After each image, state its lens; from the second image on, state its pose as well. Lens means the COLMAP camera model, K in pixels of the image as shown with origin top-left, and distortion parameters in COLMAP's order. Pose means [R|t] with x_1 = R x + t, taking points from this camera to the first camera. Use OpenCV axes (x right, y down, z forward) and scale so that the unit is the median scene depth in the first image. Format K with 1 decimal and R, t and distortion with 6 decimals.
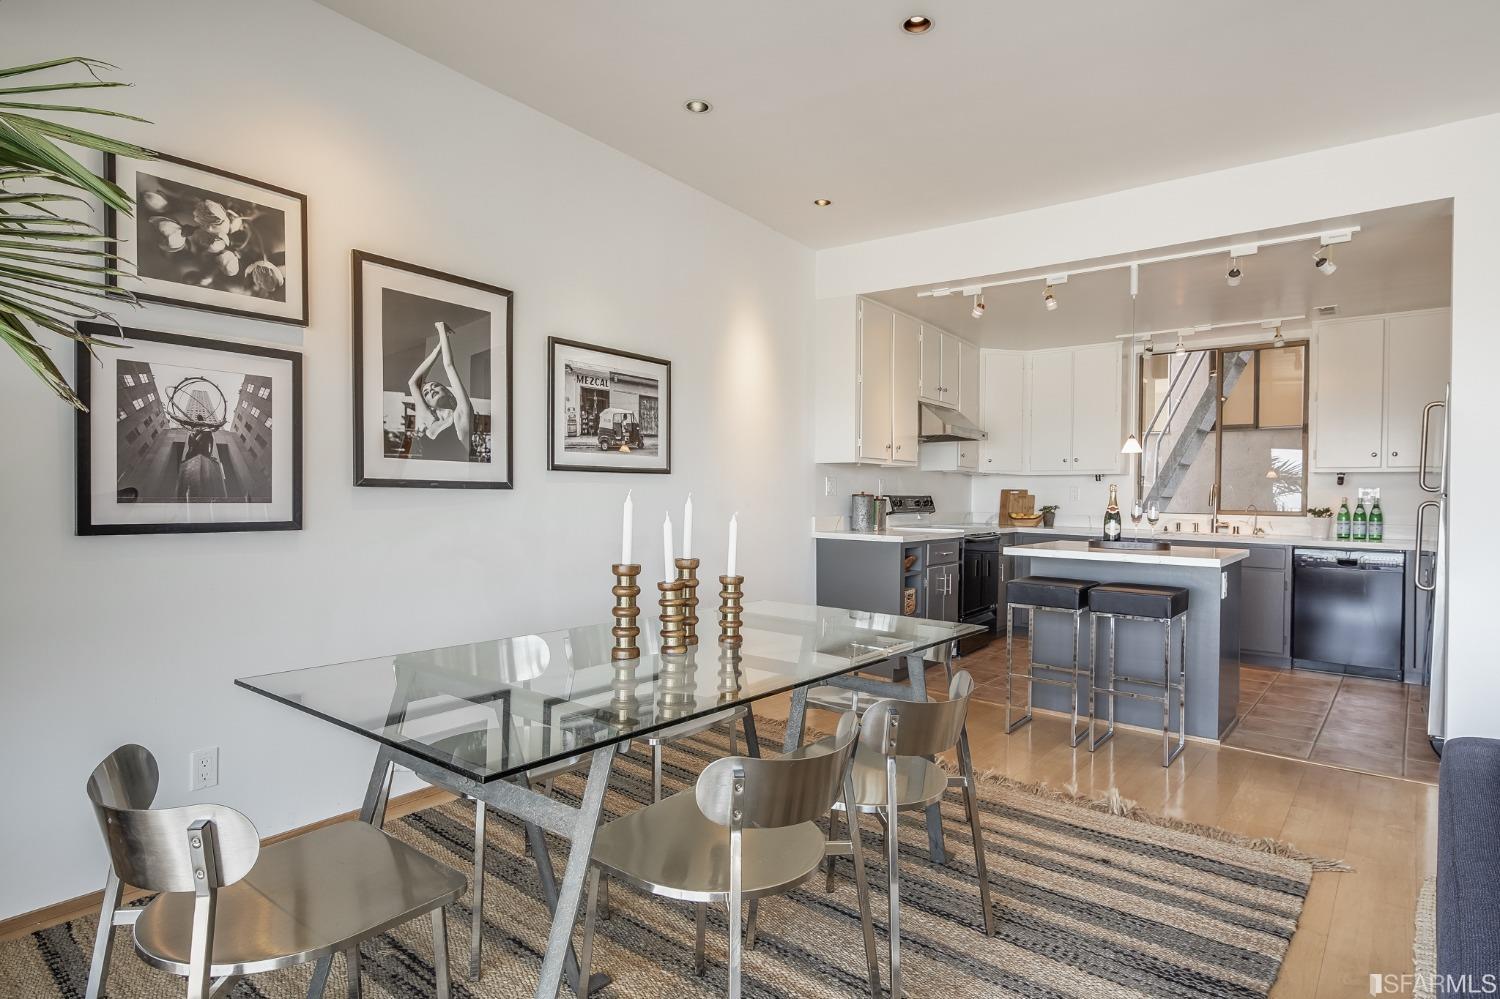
lens RADIAL K [[777.9, 0, 750.0], [0, 777.9, 499.5], [0, 0, 1]] dist [-0.001394, -0.000245]
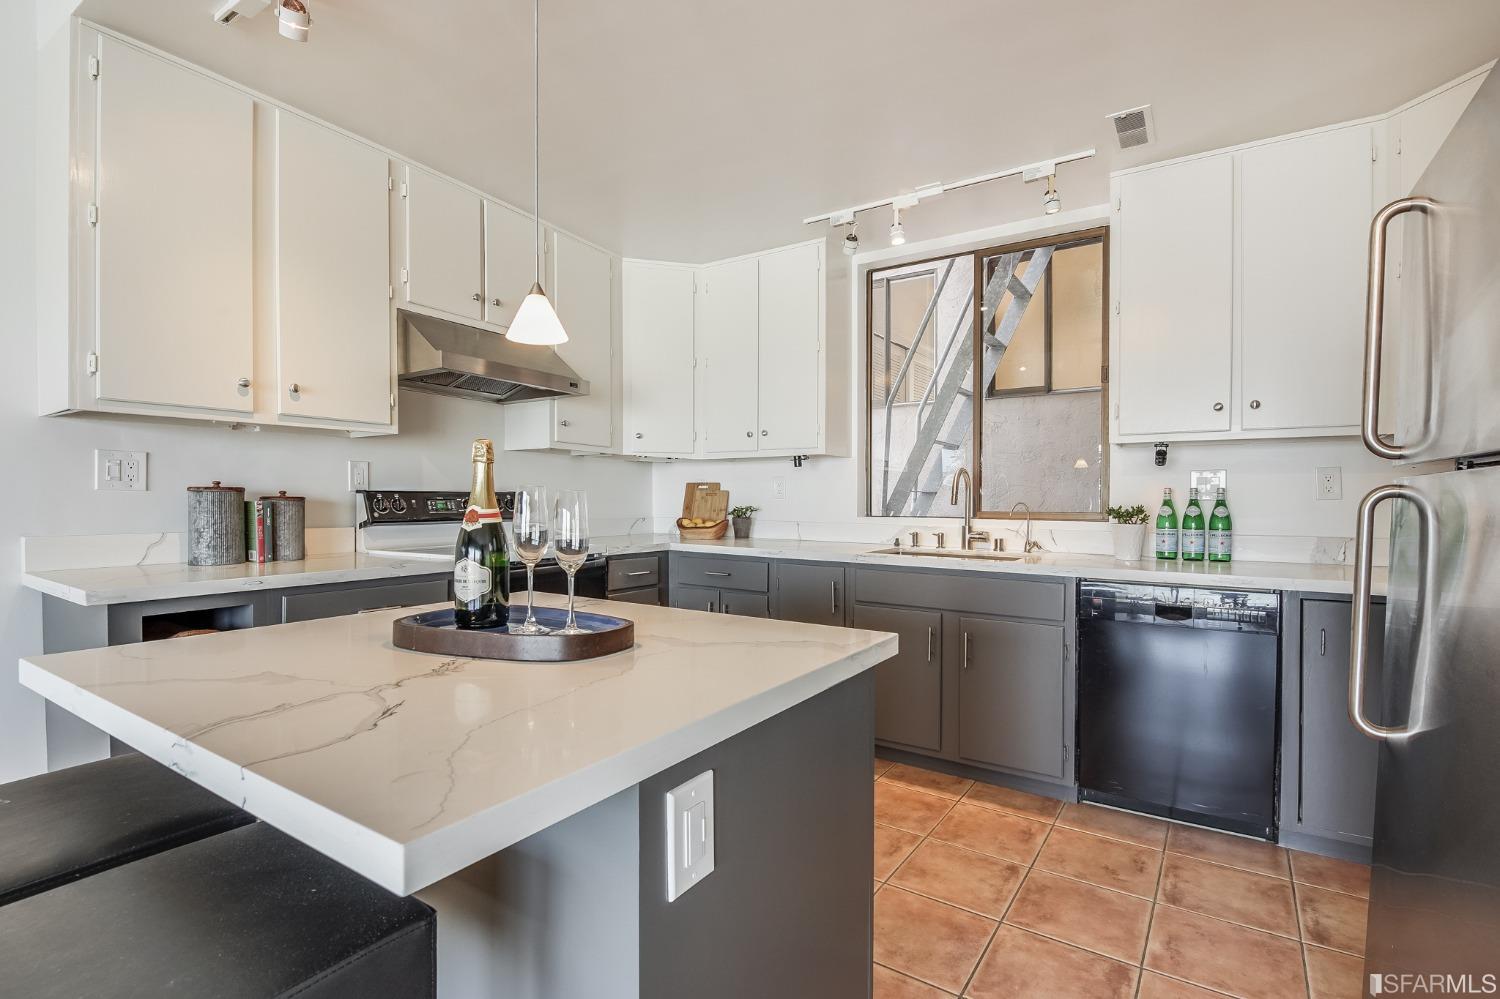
lens RADIAL K [[654.2, 0, 756.3], [0, 654.2, 500.7], [0, 0, 1]] dist [-0.000981, -0.008678]
pose [[0.996300, -0.007670, 0.085600, 0.422251], [0.007947, 0.999964, -0.002897, 0.005739], [-0.085574, 0.003566, 0.996325, 0.547600]]
